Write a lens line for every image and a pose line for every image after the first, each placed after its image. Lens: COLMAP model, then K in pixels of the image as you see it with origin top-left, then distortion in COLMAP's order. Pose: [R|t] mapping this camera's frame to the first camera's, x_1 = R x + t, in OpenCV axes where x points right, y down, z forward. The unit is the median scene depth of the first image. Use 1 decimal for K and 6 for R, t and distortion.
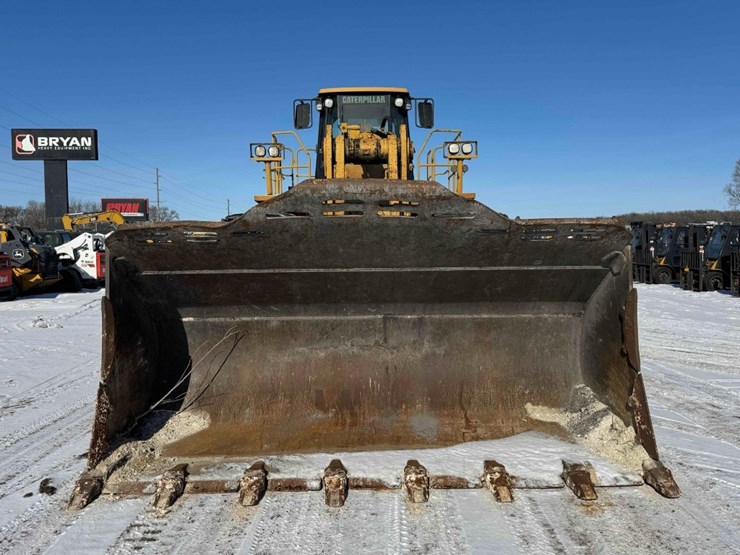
lens RADIAL K [[616.8, 0, 370.0], [0, 616.8, 277.5], [0, 0, 1]] dist [0.143620, -0.241414]
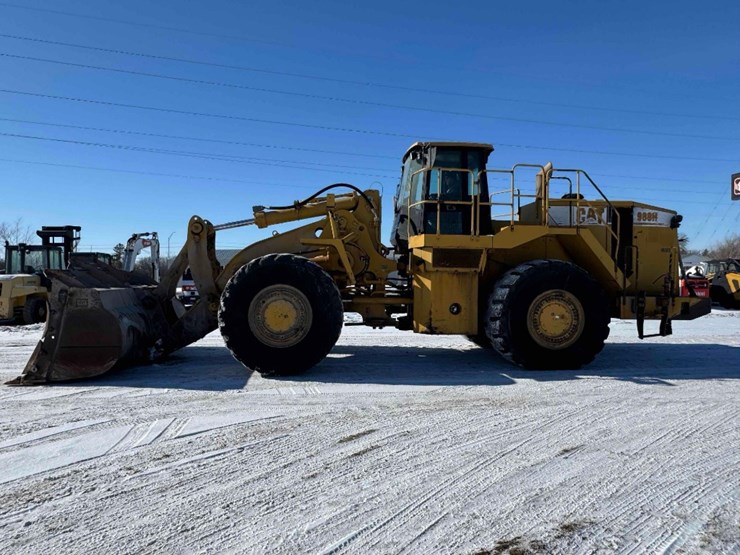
lens RADIAL K [[482.1, 0, 370.0], [0, 482.1, 277.5], [0, 0, 1]] dist [-0.007887, -0.000082]
pose [[0.082868, 0.013525, -0.996469, 1.788719], [-0.048968, 0.998755, 0.009484, -0.111957], [0.995357, 0.048009, 0.083427, 1.631391]]
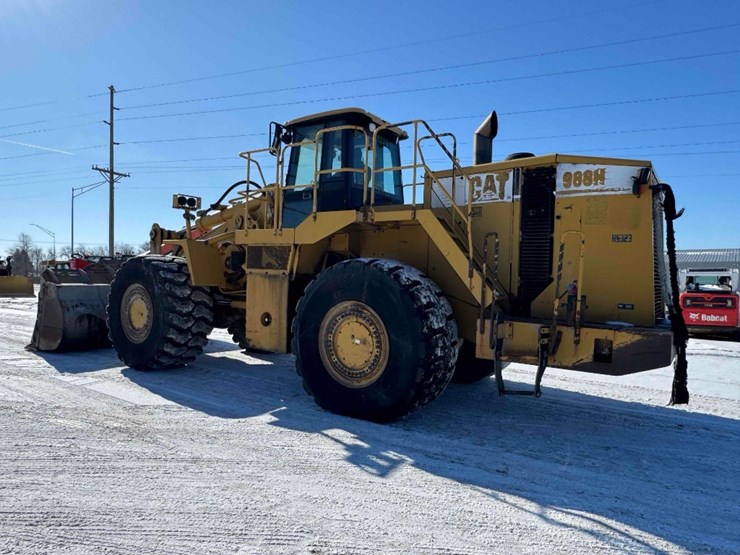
lens RADIAL K [[509.1, 0, 370.0], [0, 509.1, 277.5], [0, 0, 1]] dist [-0.003677, 0.000015]
pose [[-0.587822, -0.006767, -0.808962, 1.192458], [-0.055384, 0.997956, 0.031896, -0.177767], [0.807092, 0.063553, -0.586995, 3.041245]]
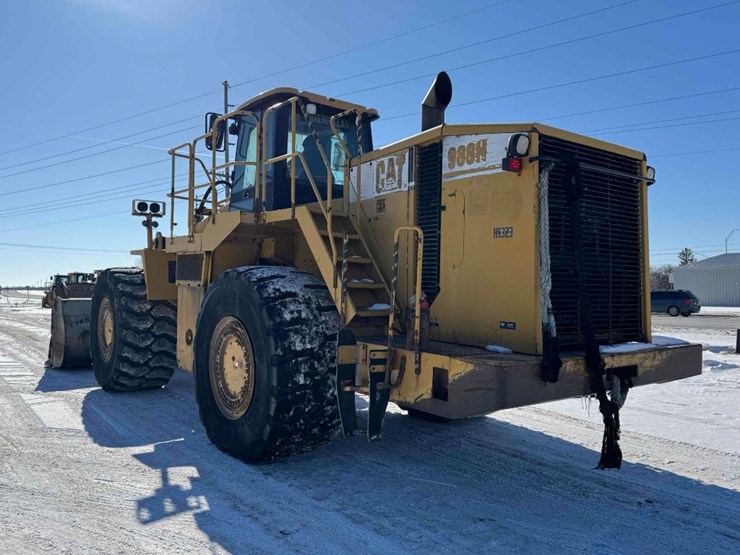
lens RADIAL K [[616.8, 0, 370.0], [0, 616.8, 277.5], [0, 0, 1]] dist [0.143620, -0.241414]
pose [[-0.805606, -0.011004, -0.592349, 0.789181], [-0.033680, 0.999061, 0.027246, -0.202539], [0.591493, 0.041900, -0.805221, 3.451554]]
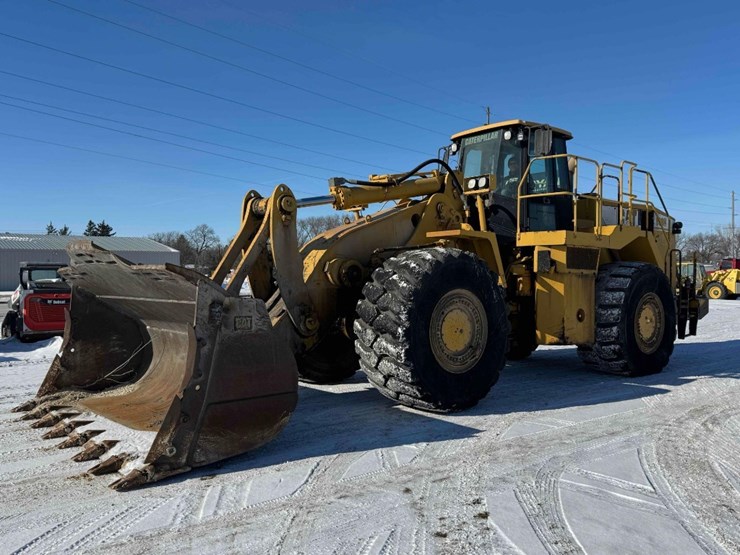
lens RADIAL K [[616.8, 0, 370.0], [0, 616.8, 277.5], [0, 0, 1]] dist [0.143620, -0.241414]
pose [[0.627766, 0.011115, -0.778322, 1.286237], [-0.047160, 0.998604, -0.023776, -0.047072], [0.776972, 0.051631, 0.627414, 0.433090]]
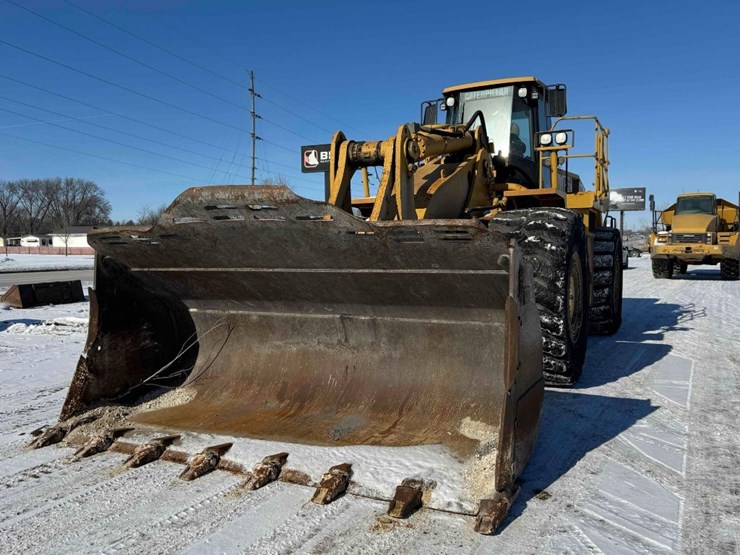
lens RADIAL K [[626.9, 0, 370.0], [0, 626.9, 277.5], [0, 0, 1]] dist [0.124499, -0.192290]
pose [[0.889776, 0.022823, -0.455827, 0.539862], [-0.022869, 0.999724, 0.005414, -0.007874], [0.455824, 0.005607, 0.890052, 0.095784]]
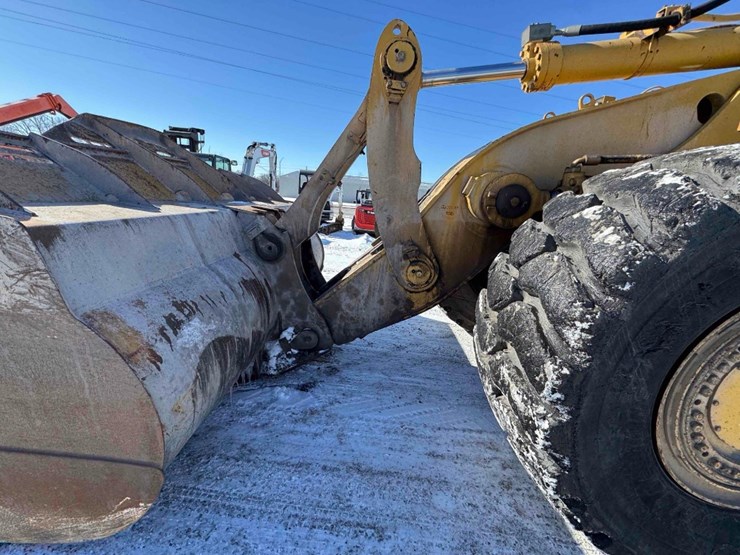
lens RADIAL K [[301.8, 0, 370.0], [0, 301.8, 277.5], [0, 0, 1]] dist [0.000032, 0.000027]
pose [[-0.029841, 0.262717, -0.964411, 0.509363], [-0.149781, 0.952772, 0.264181, -0.071111], [0.988269, 0.152334, 0.010918, 1.164611]]
